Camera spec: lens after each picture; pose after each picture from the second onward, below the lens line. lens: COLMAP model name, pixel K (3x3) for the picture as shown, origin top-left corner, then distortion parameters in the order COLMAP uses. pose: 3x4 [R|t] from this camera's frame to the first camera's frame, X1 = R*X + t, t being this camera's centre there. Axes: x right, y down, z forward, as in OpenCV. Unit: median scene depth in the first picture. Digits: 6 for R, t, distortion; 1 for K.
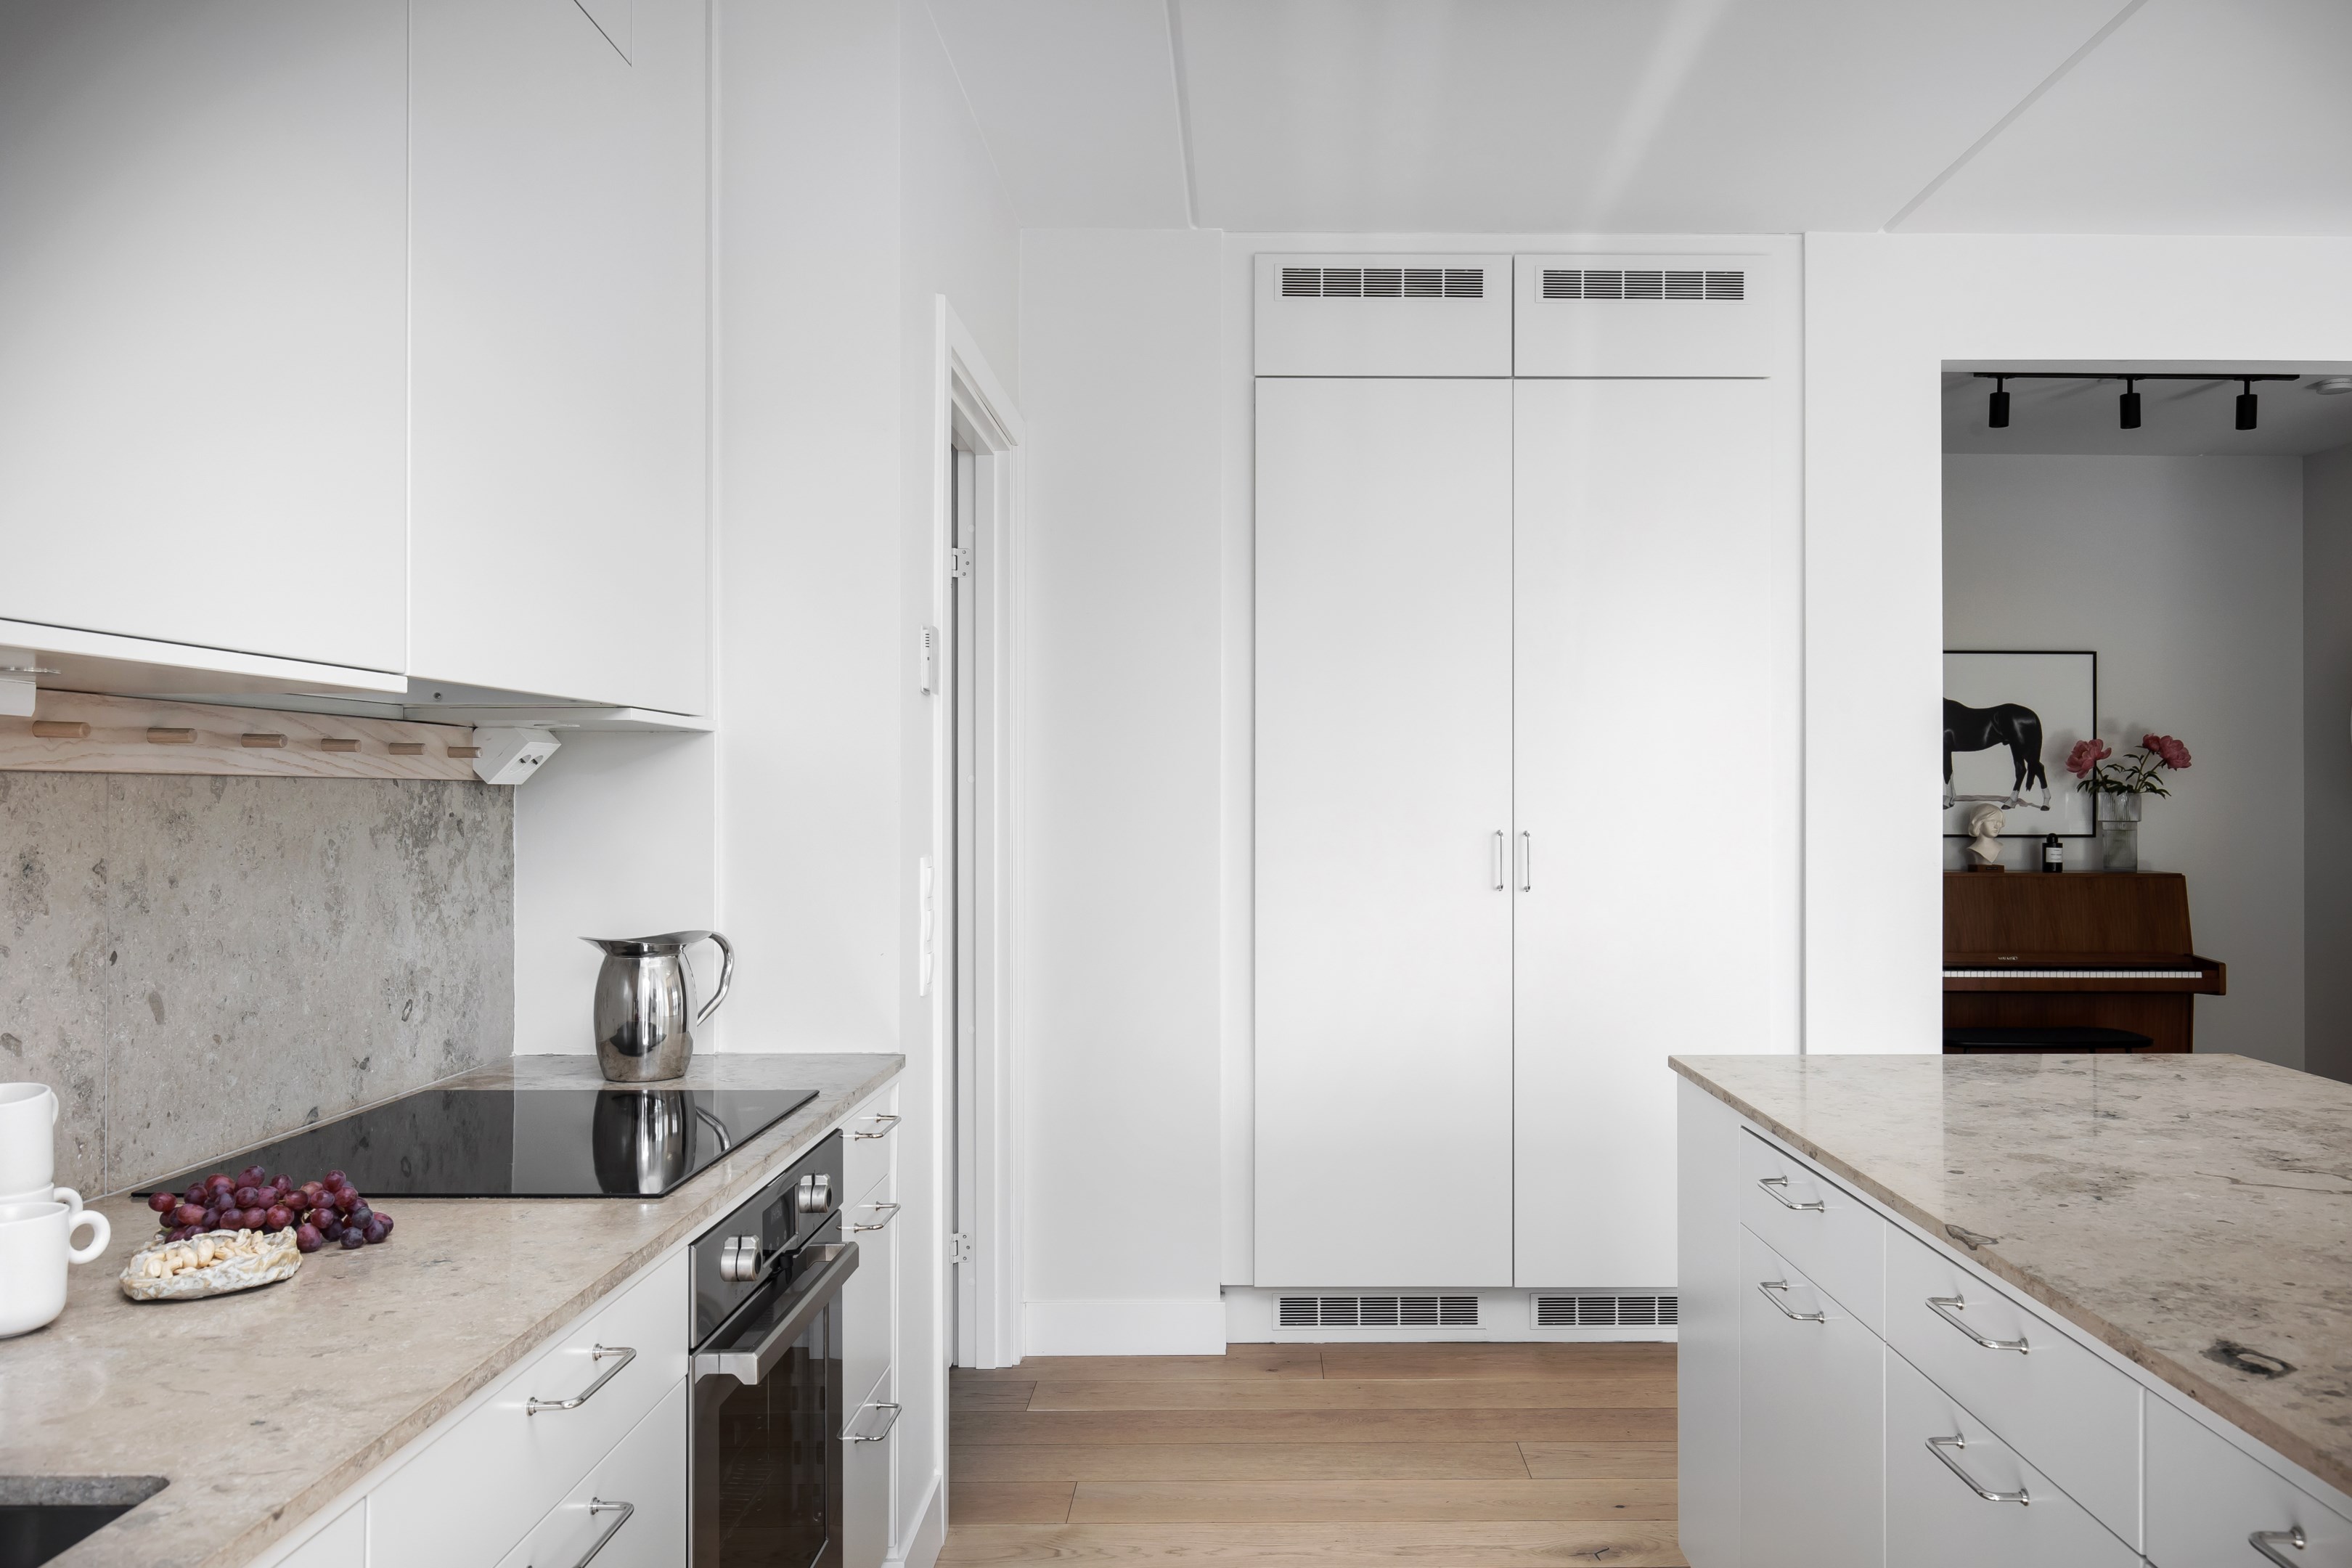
lens RADIAL K [[1689.7, 0, 1176.0], [0, 1689.7, 784.0], [0, 0, 1]] dist [-0.006770, -0.001080]
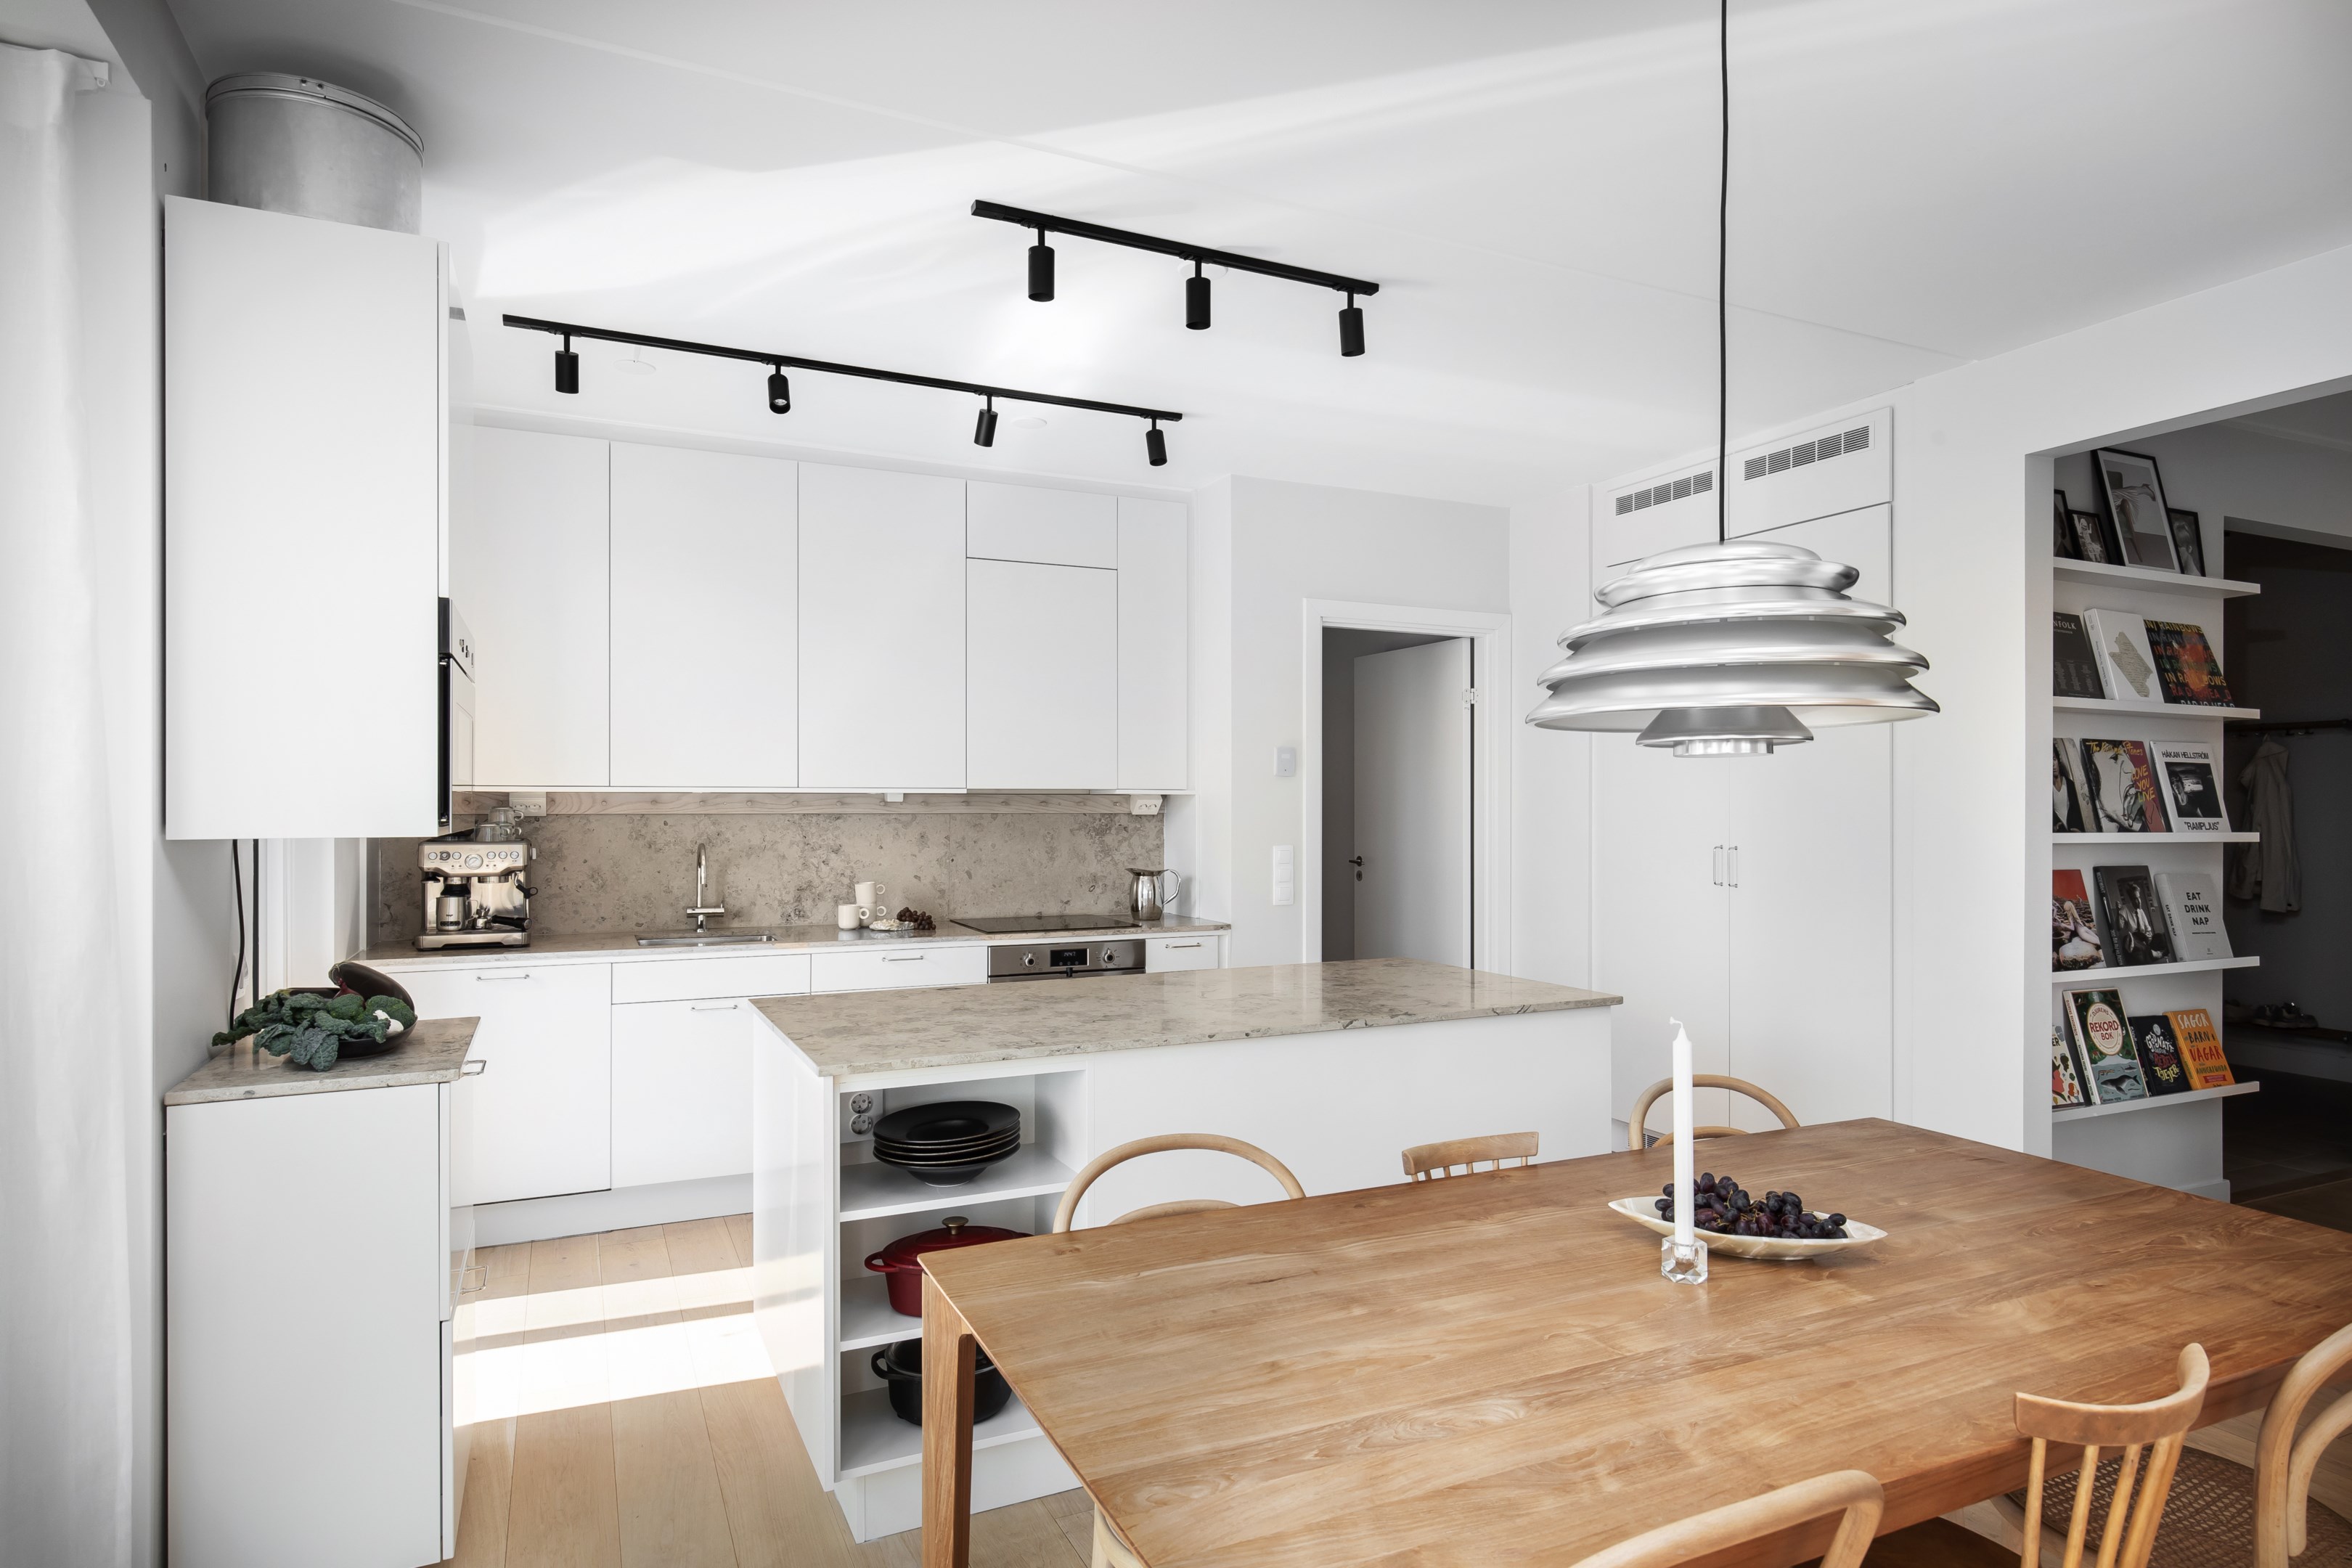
lens RADIAL K [[1317.8, 0, 1176.0], [0, 1317.8, 784.0], [0, 0, 1]] dist [0.002367, 0.000199]
pose [[0.415560, -0.013239, -0.909470, 1.739611], [0.006480, 0.999912, -0.011595, -0.027005], [0.909543, -0.001075, 0.415609, 0.133465]]
